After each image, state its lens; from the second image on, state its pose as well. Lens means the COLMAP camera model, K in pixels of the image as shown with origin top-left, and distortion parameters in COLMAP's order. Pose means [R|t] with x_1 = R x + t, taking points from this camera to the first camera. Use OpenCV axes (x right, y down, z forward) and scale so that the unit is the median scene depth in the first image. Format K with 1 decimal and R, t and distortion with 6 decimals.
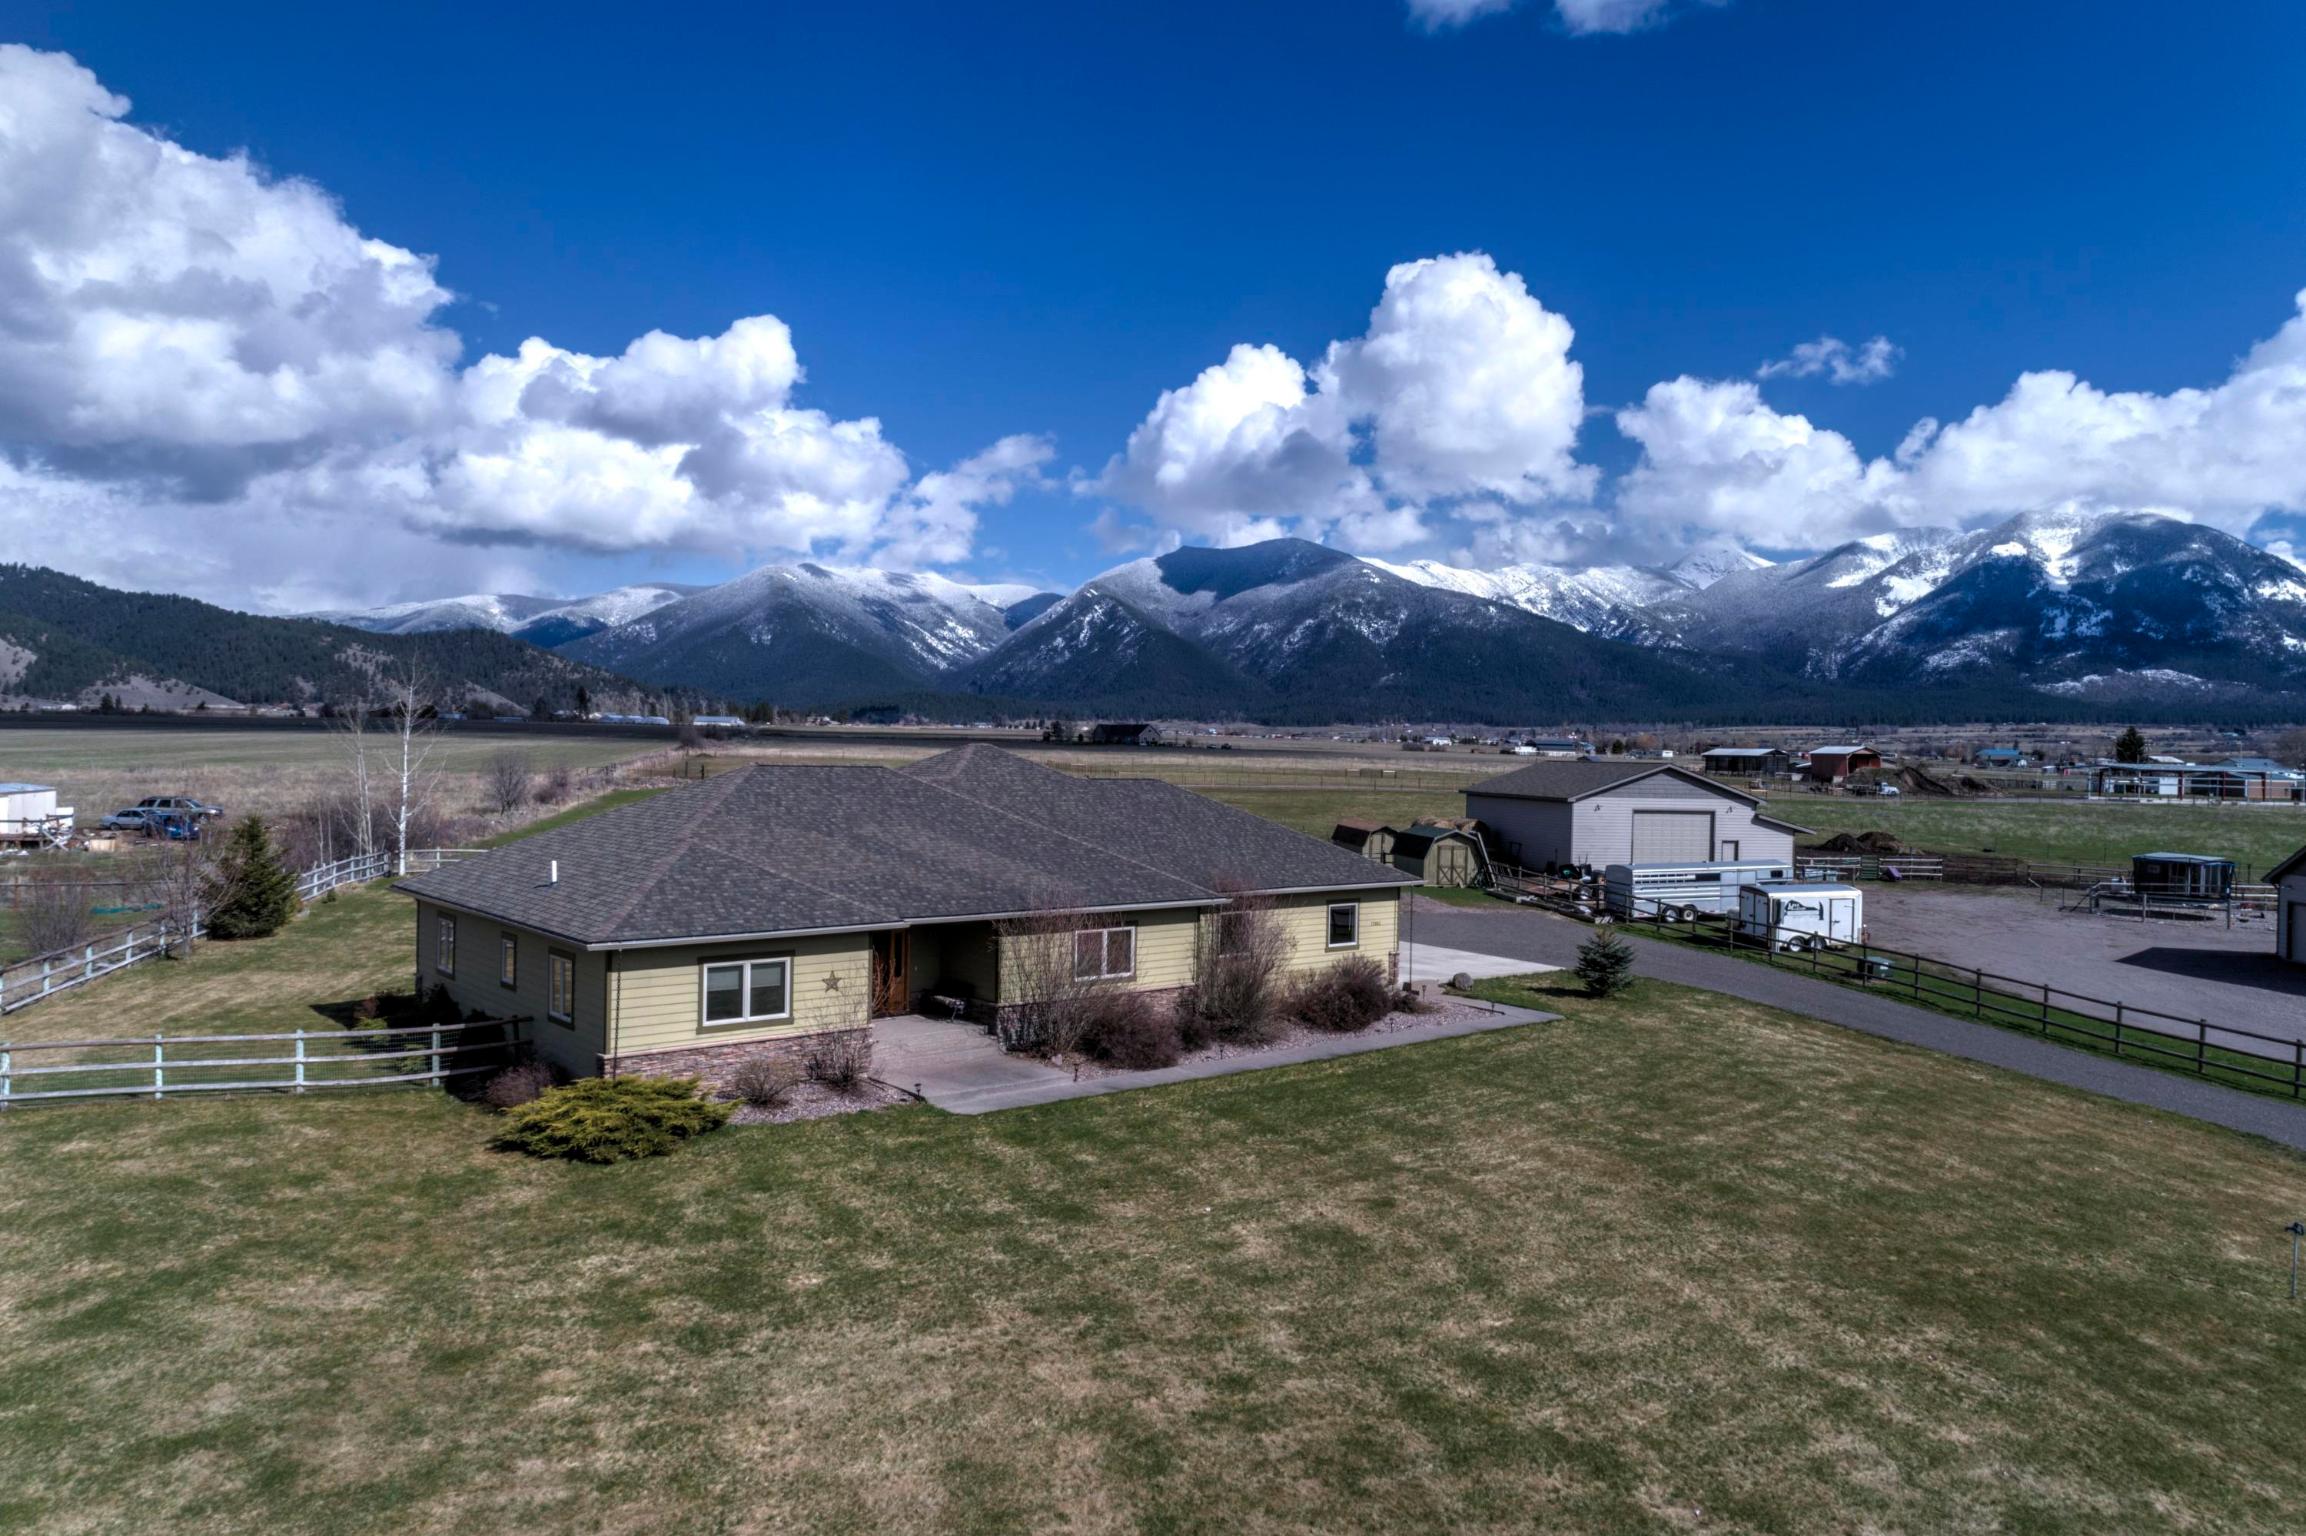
lens RADIAL K [[1529.2, 0, 1153.2], [0, 1529.2, 740.9], [0, 0, 1]] dist [0.020066, 0.010896]
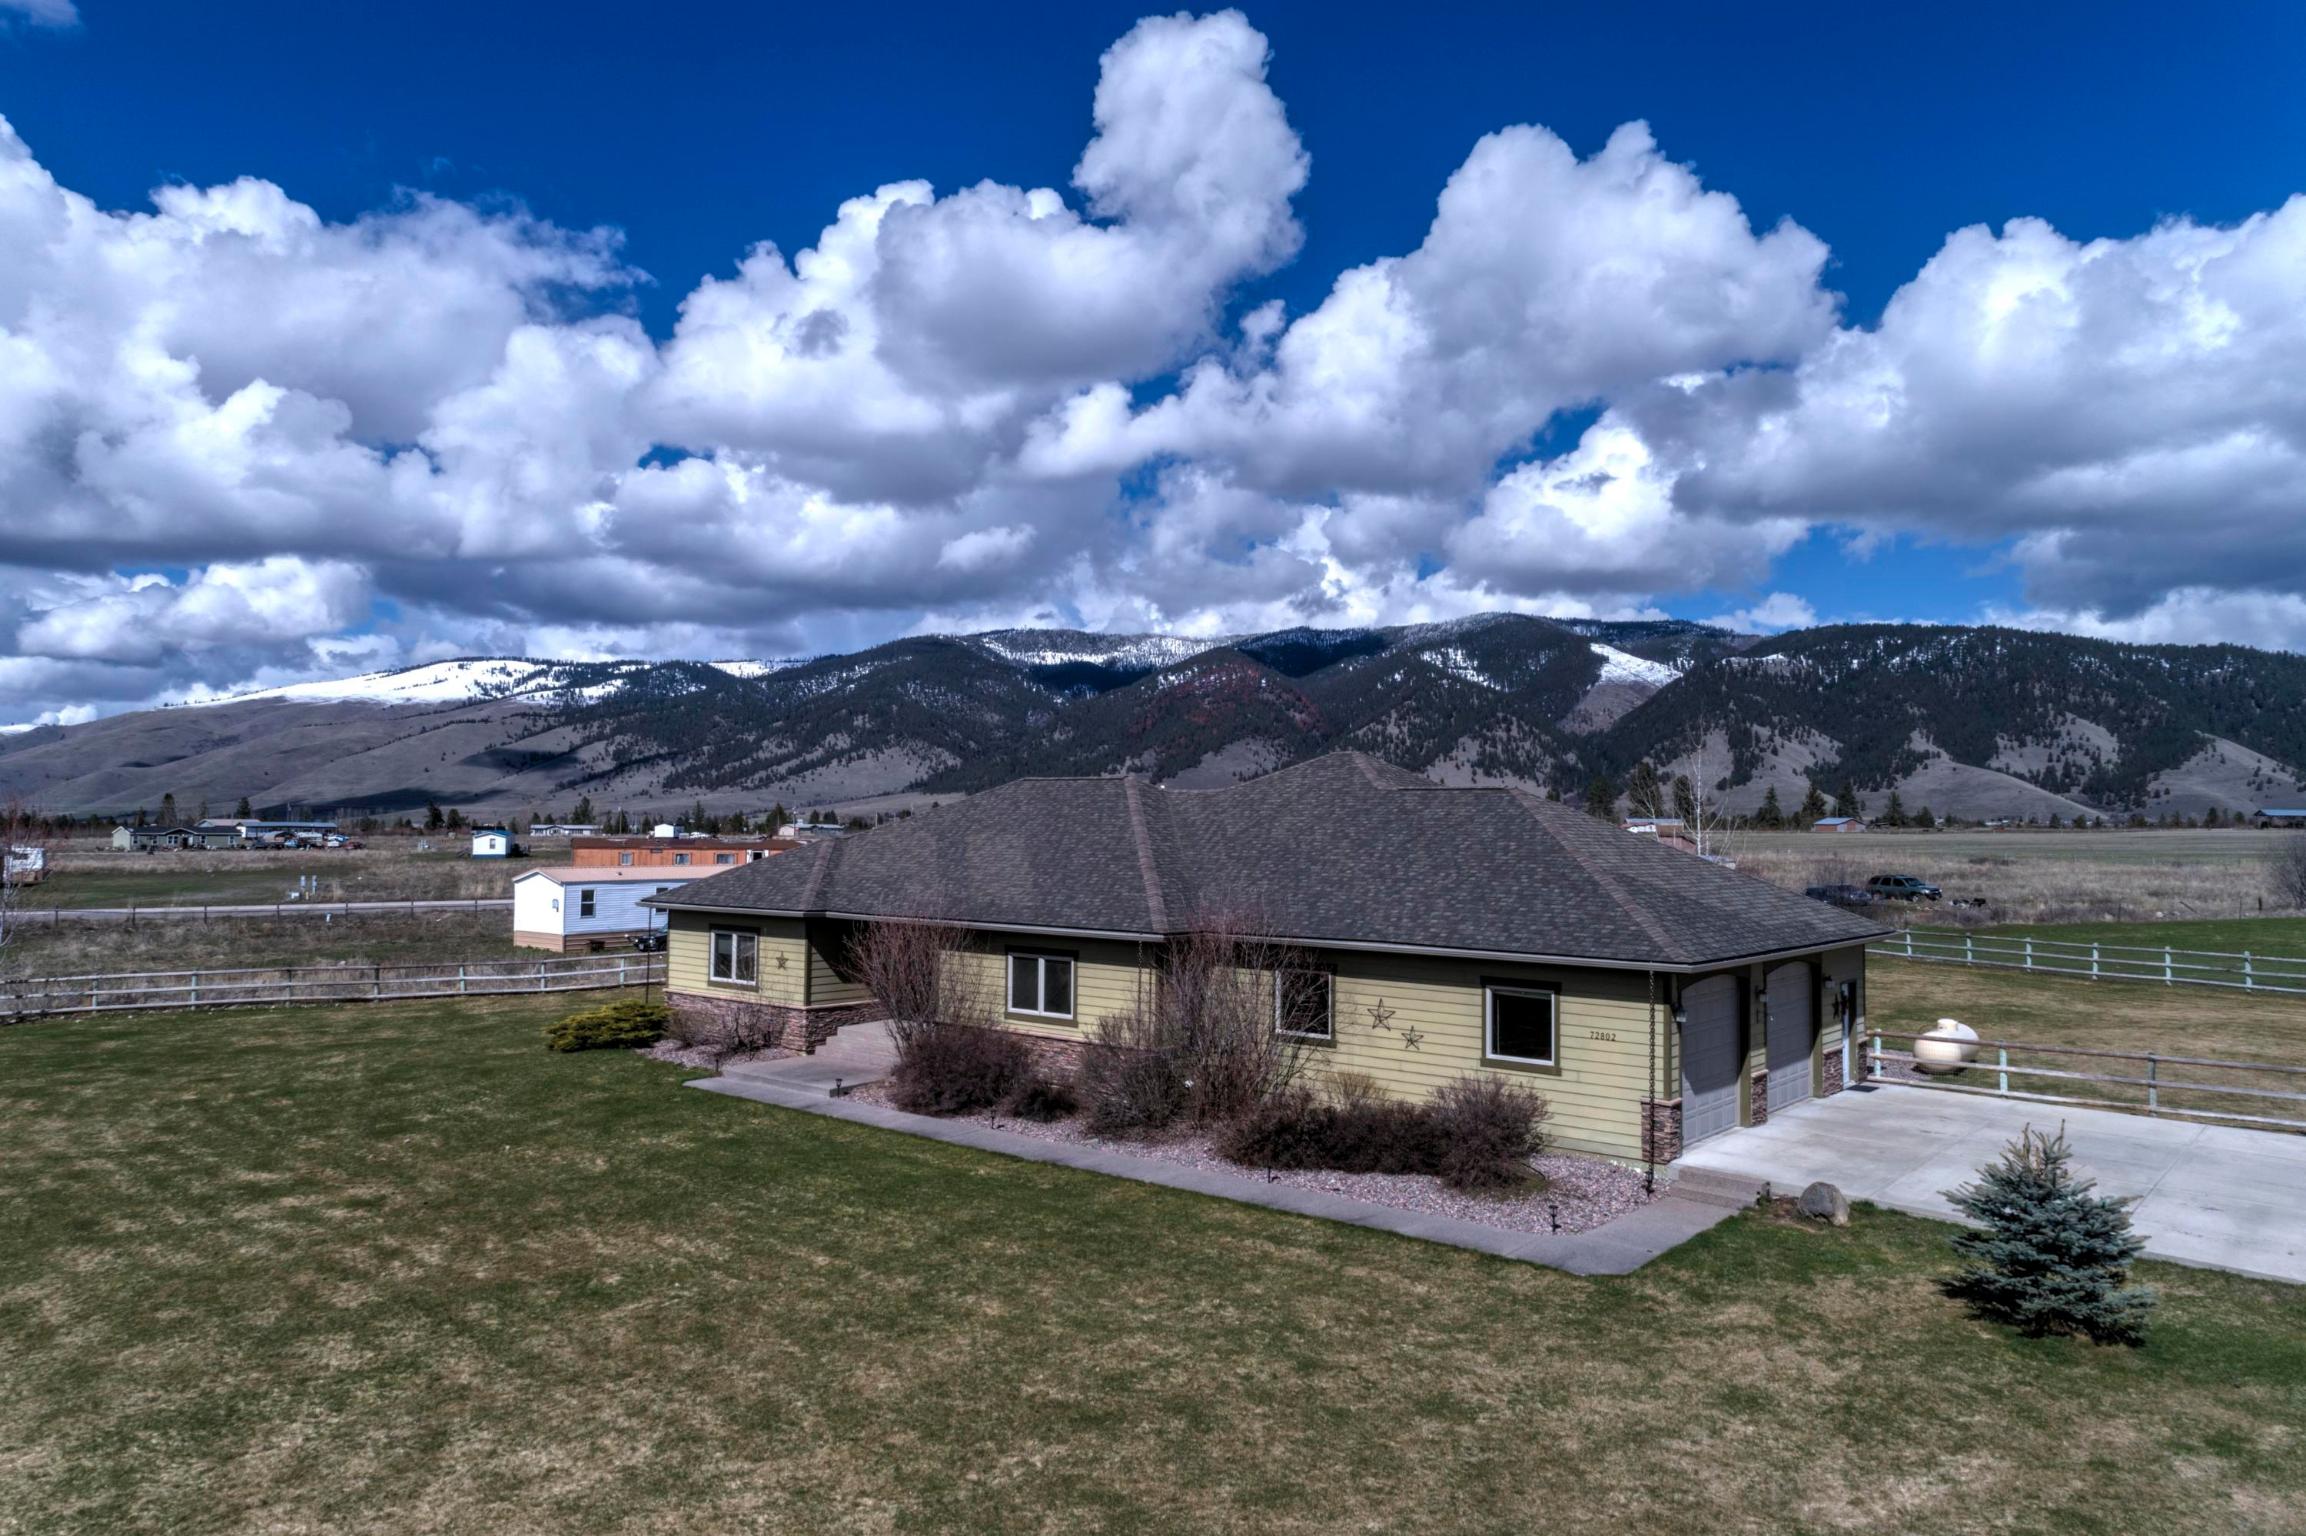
lens RADIAL K [[1529.2, 0, 1155.5], [0, 1529.2, 790.3], [0, 0, 1]] dist [0.020066, 0.010896]
pose [[0.167876, -0.042305, -0.984900, 0.348902], [-0.003142, 0.999051, -0.043448, 0.030120], [0.985803, 0.010388, 0.167584, 0.402013]]
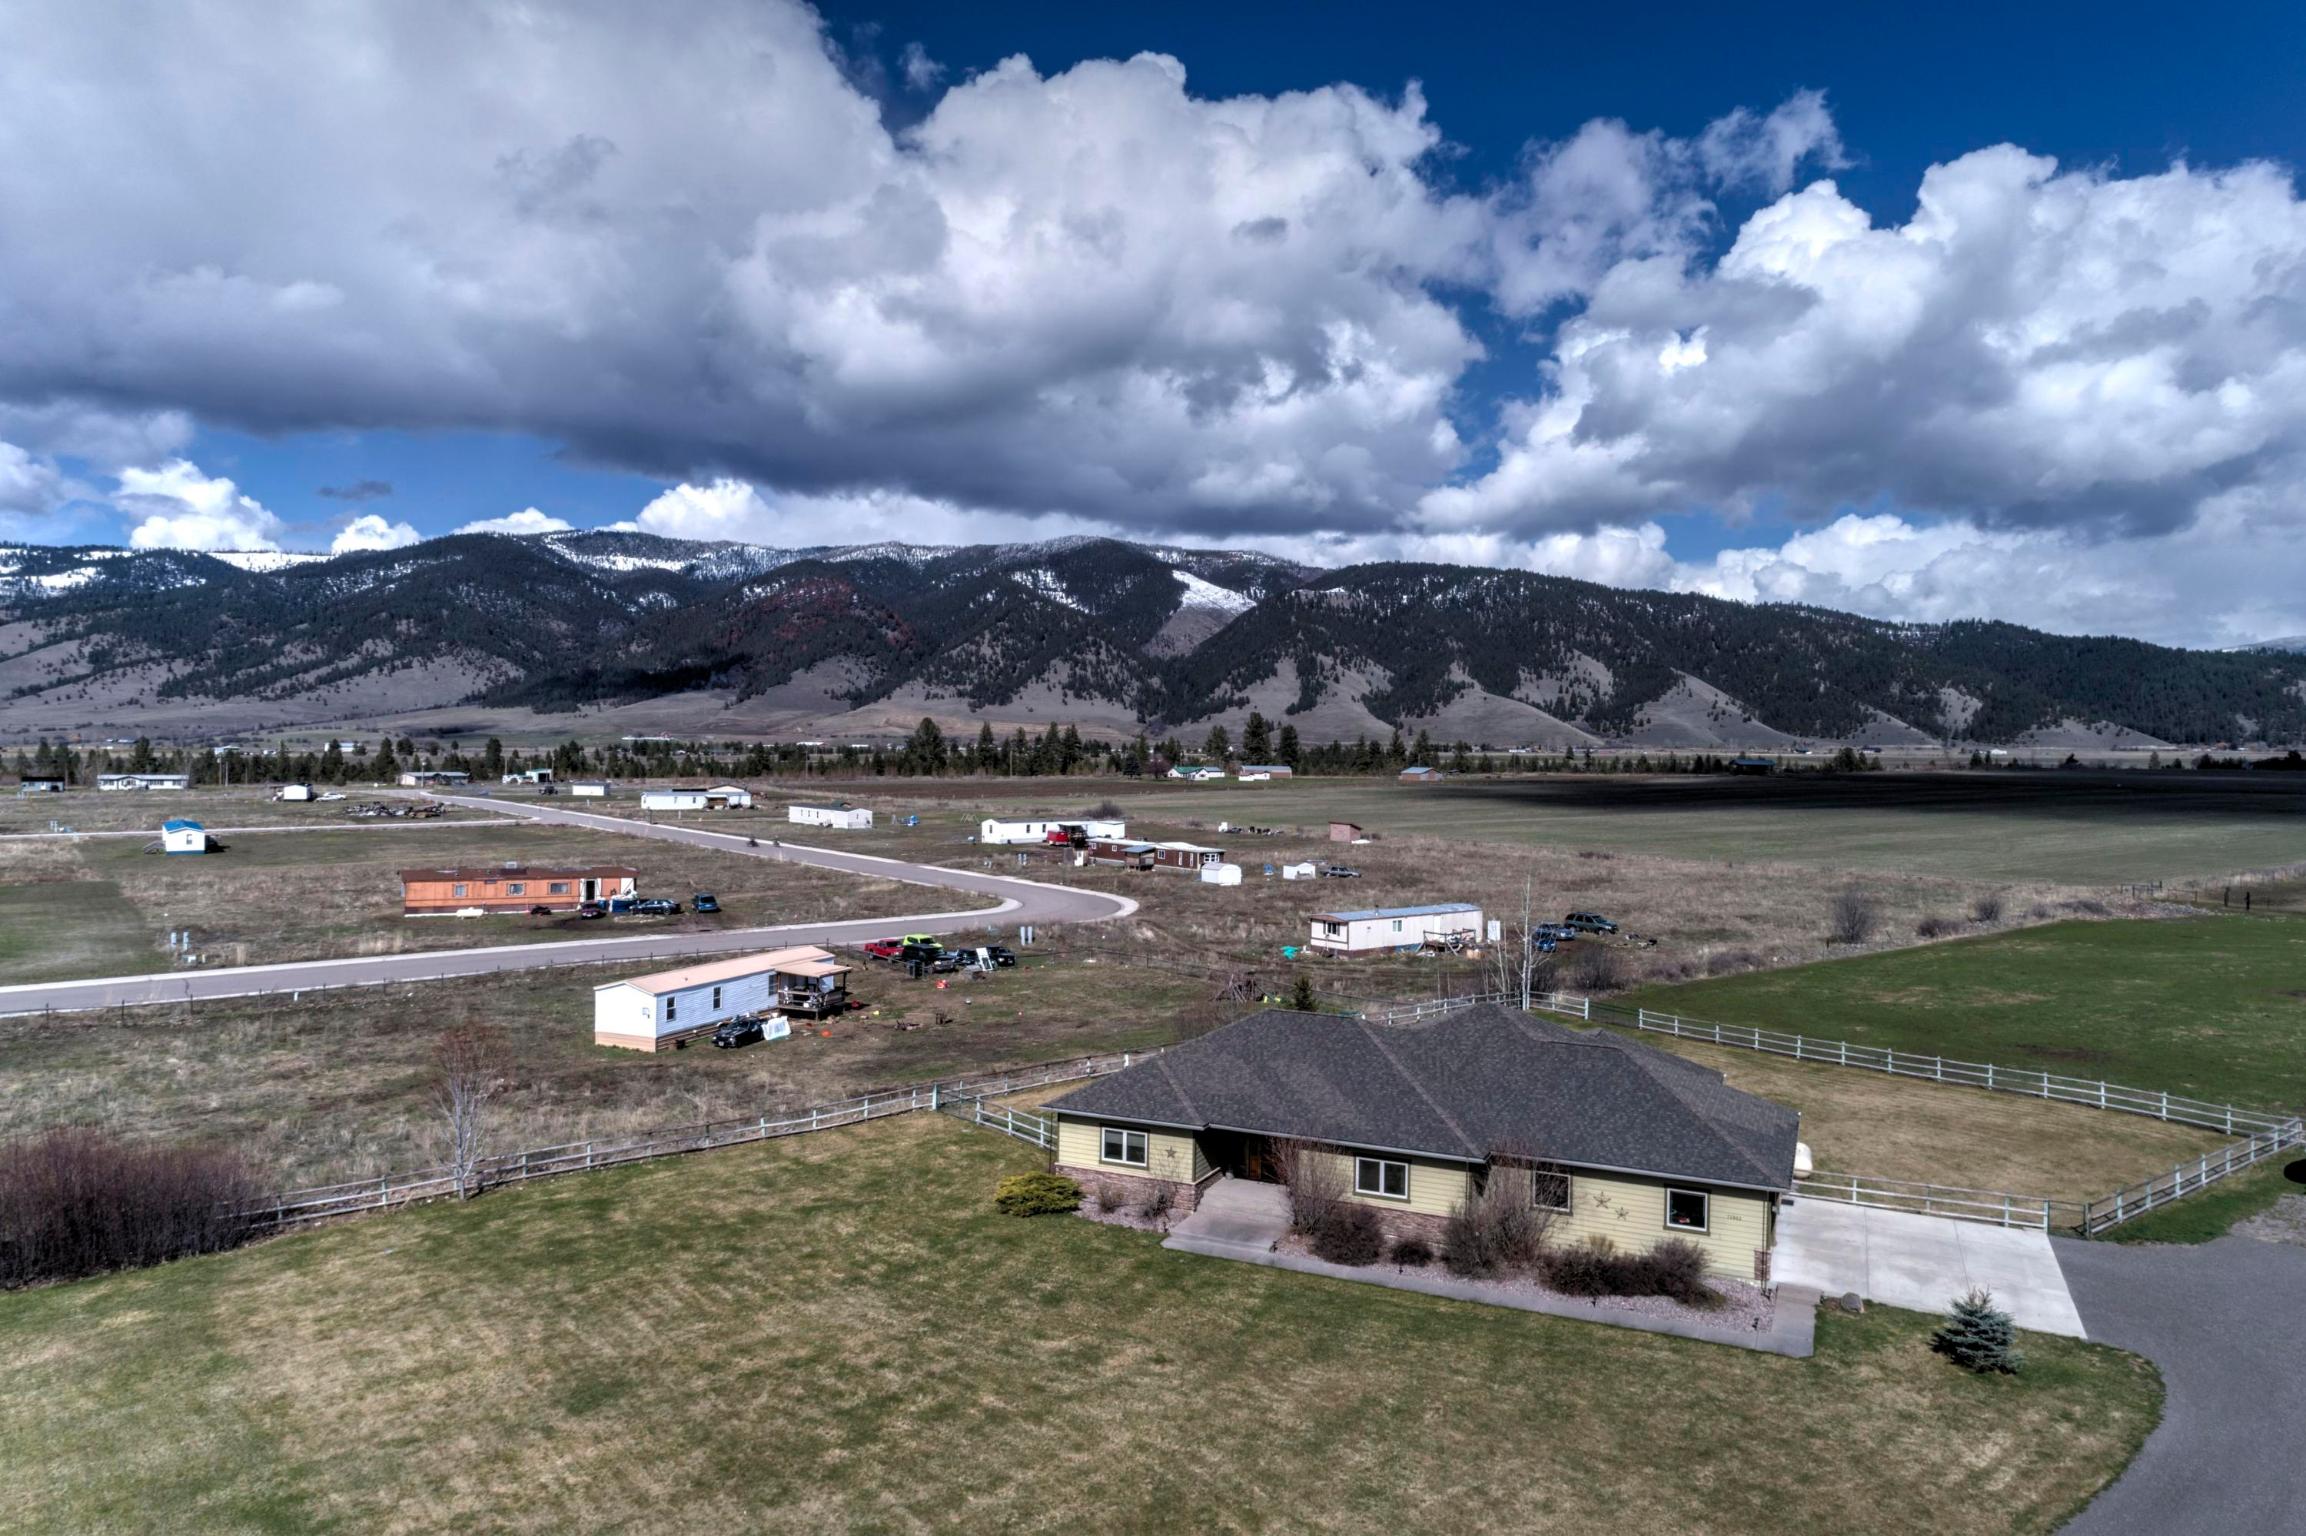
lens RADIAL K [[1529.2, 0, 1156.5], [0, 1529.2, 773.8], [0, 0, 1]] dist [0.020066, 0.010896]
pose [[0.427414, 0.003814, -0.904048, 0.509141], [-0.005408, 0.999984, 0.001662, -0.104112], [0.904040, 0.004179, 0.427428, 0.086845]]
